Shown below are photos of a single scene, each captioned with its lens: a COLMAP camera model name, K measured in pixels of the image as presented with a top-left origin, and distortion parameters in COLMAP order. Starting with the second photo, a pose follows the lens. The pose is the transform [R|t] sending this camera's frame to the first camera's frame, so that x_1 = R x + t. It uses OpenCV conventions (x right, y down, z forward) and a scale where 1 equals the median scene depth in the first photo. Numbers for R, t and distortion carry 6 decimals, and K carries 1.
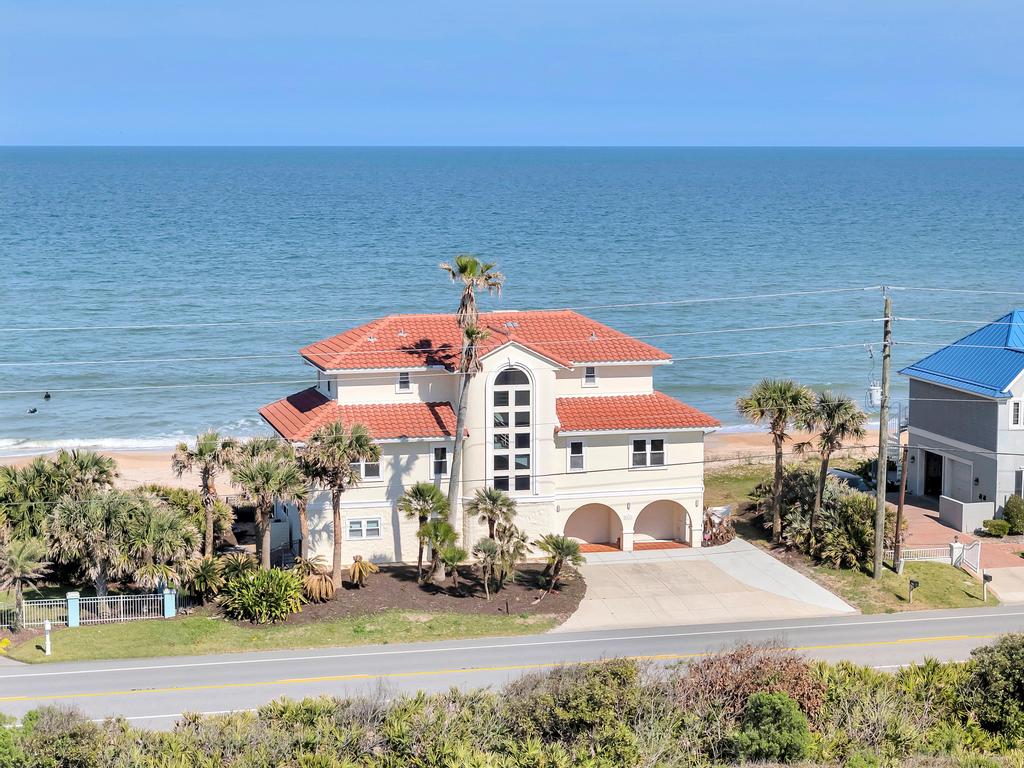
lens RADIAL K [[2056.4, 0, 473.7], [0, 2056.4, 384.1], [0, 0, 1]] dist [-0.025859, 0.156498]
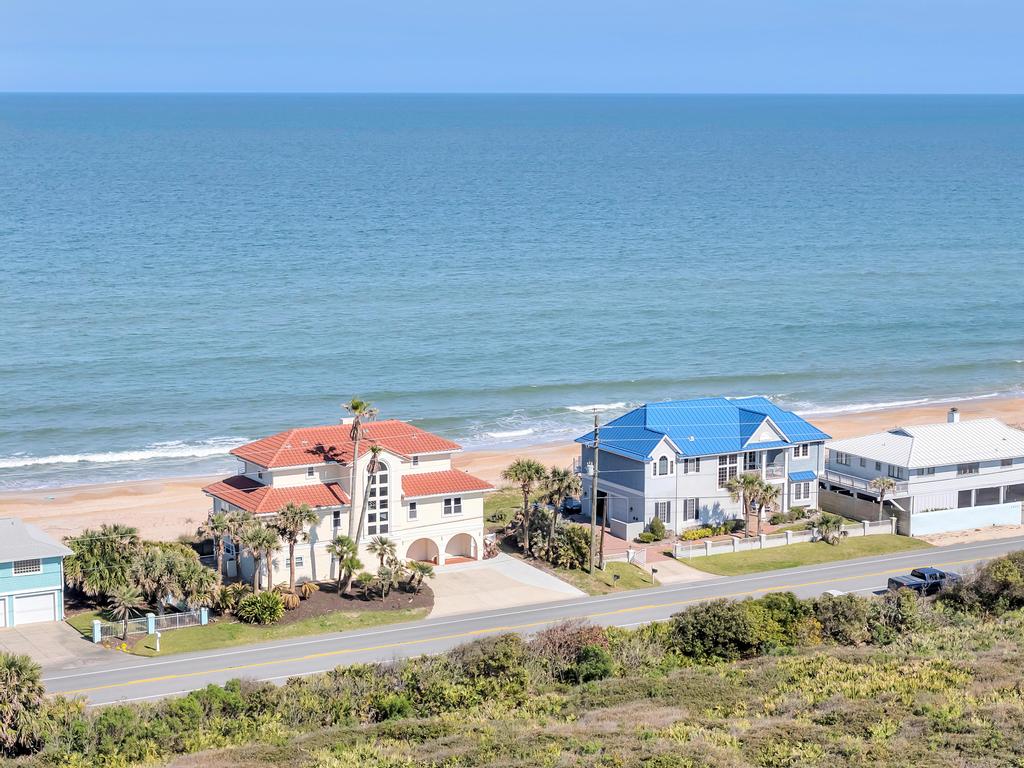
lens RADIAL K [[2056.4, 0, 473.7], [0, 2056.4, 384.1], [0, 0, 1]] dist [-0.025859, 0.156498]
pose [[0.965987, -0.037204, 0.255901, -0.330168], [0.030700, 0.999097, 0.029368, -0.116856], [-0.256763, -0.020513, 0.966257, -0.633866]]
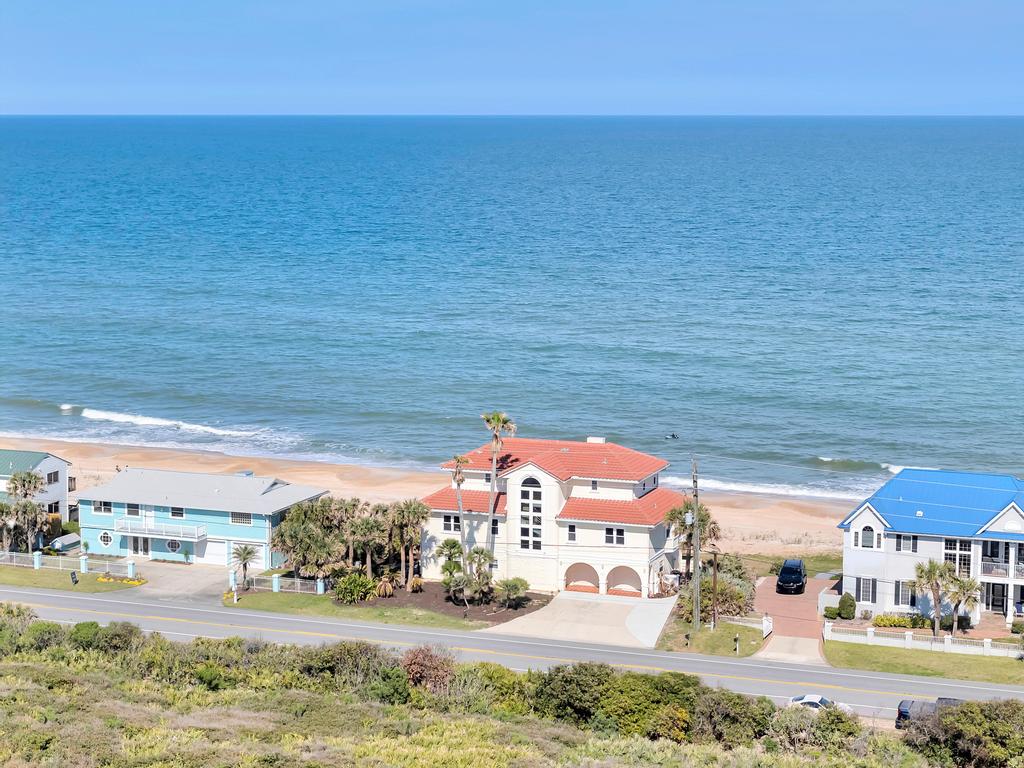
lens RADIAL K [[2056.4, 0, 473.7], [0, 2056.4, 384.1], [0, 0, 1]] dist [-0.025859, 0.156498]
pose [[0.814902, 0.078287, -0.574288, 0.948028], [-0.068010, 0.996907, 0.039394, -0.148237], [0.575595, 0.006955, 0.817705, -0.420344]]
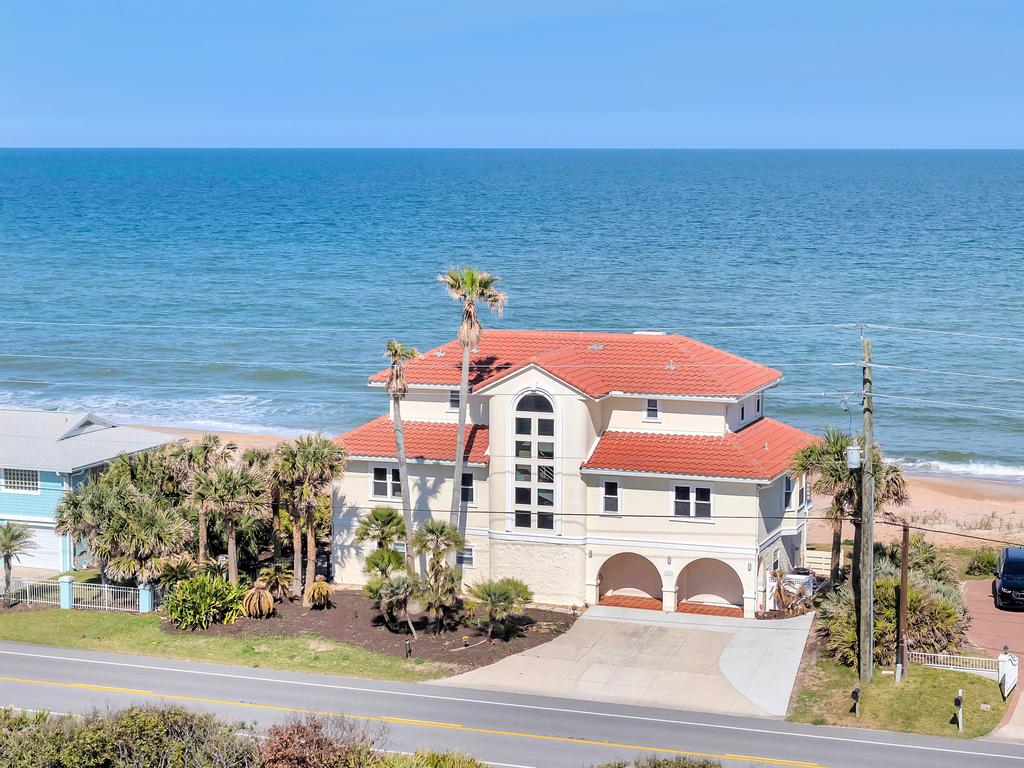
lens RADIAL K [[2056.4, 0, 473.7], [0, 2056.4, 384.1], [0, 0, 1]] dist [-0.025859, 0.156498]
pose [[0.819717, 0.068672, -0.568637, 0.512142], [-0.068828, 0.997403, 0.021233, -0.029357], [0.568618, 0.021734, 0.822314, 0.232978]]
